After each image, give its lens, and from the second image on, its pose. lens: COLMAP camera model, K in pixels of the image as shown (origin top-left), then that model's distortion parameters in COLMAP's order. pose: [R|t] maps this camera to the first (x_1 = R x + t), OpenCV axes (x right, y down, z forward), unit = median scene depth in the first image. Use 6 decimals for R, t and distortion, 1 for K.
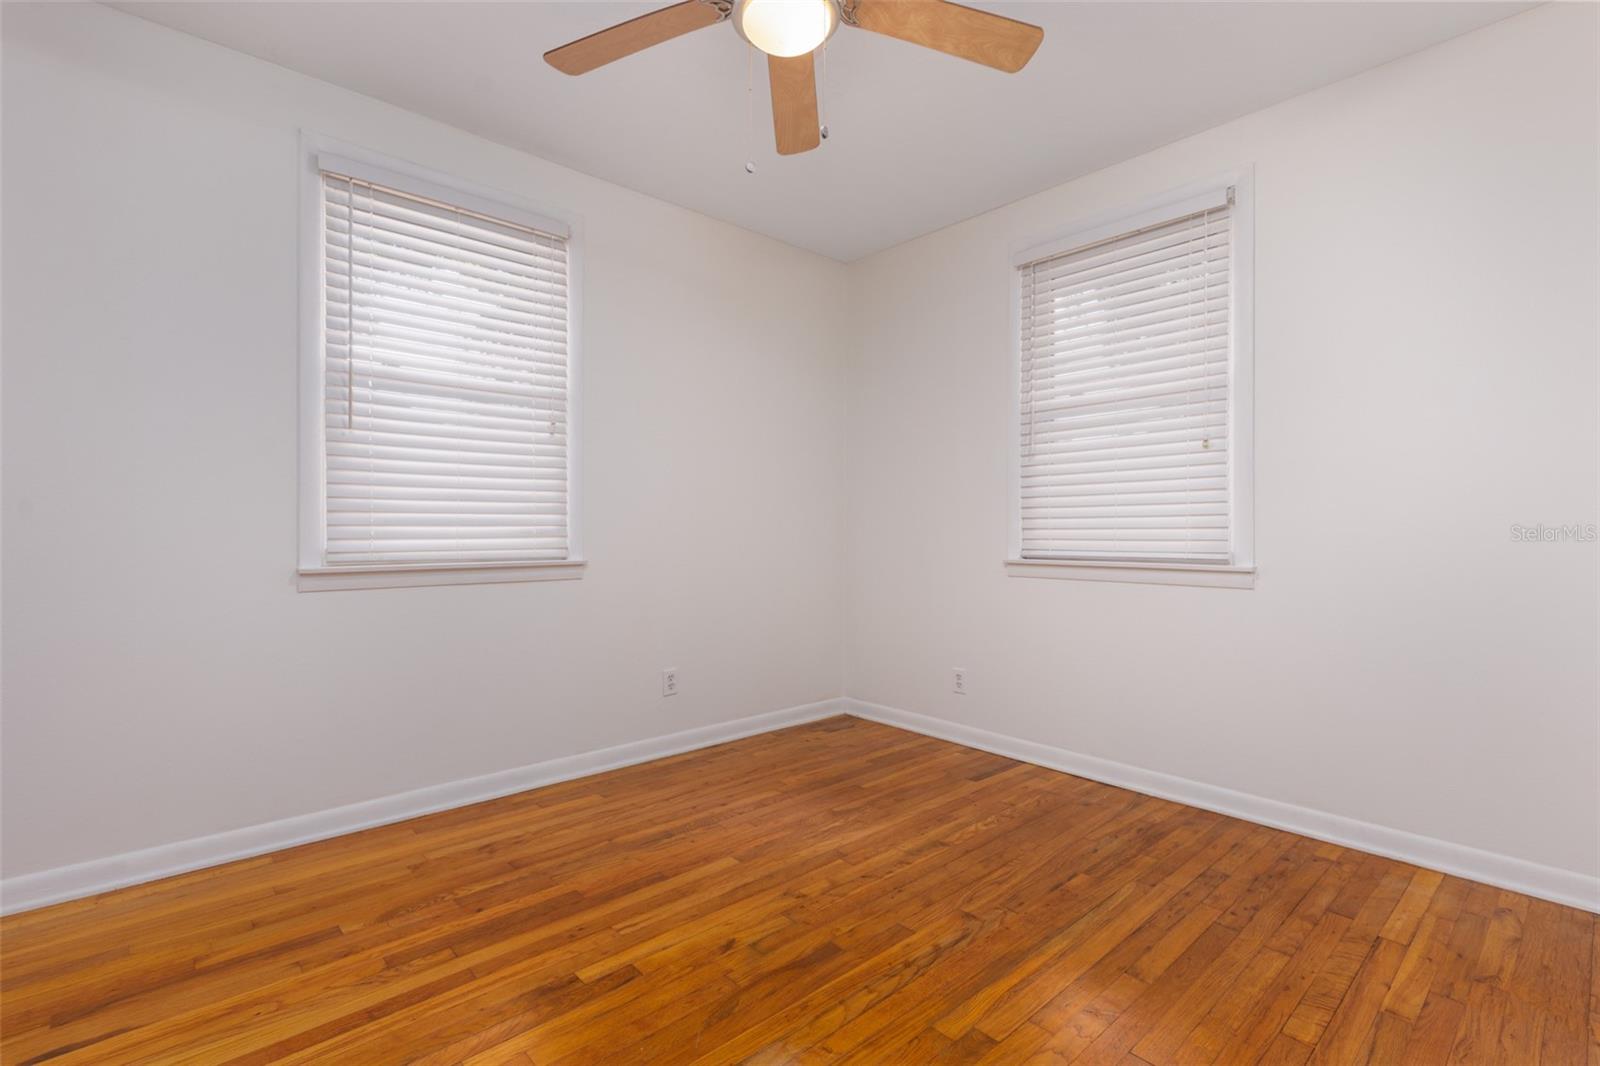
lens RADIAL K [[727.5, 0, 798.2], [0, 727.5, 528.7], [0, 0, 1]] dist [0.001280, 0.000111]
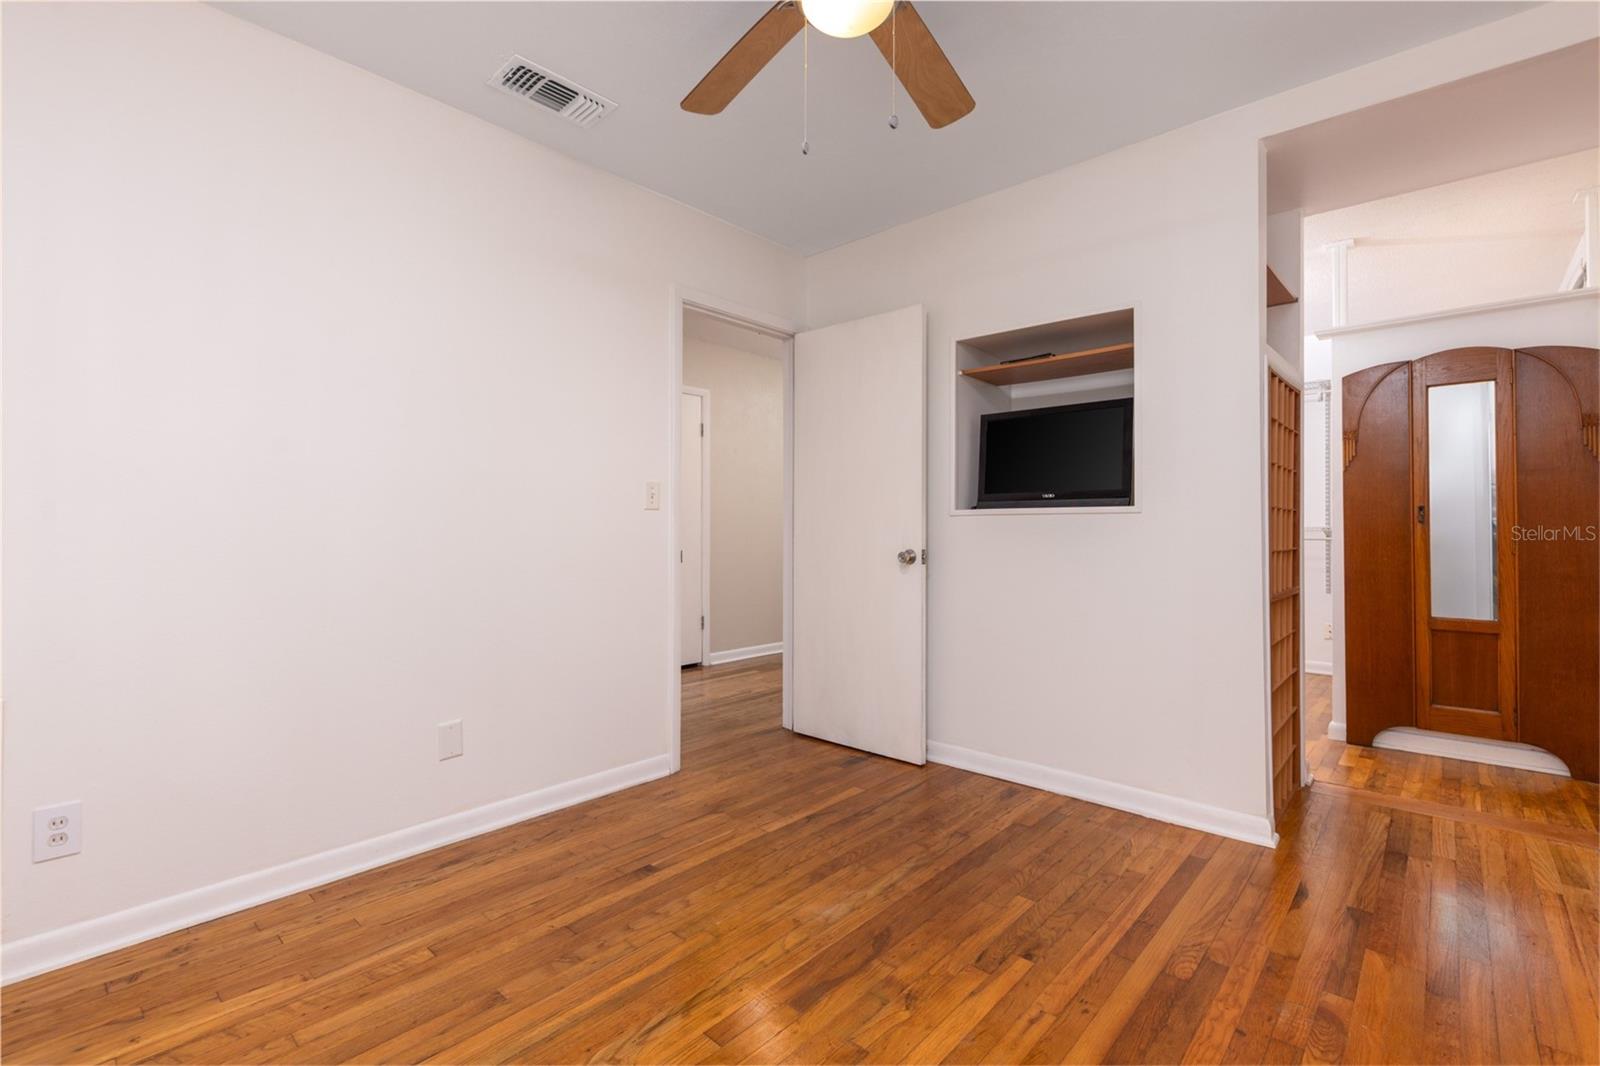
lens RADIAL K [[727.5, 0, 801.7], [0, 727.5, 529.1], [0, 0, 1]] dist [0.001280, 0.000111]
pose [[-0.994775, 0.001756, -0.102080, 0.142690], [0.000992, 0.999971, 0.007537, -0.043909], [0.102090, 0.007397, -0.994748, 1.985931]]
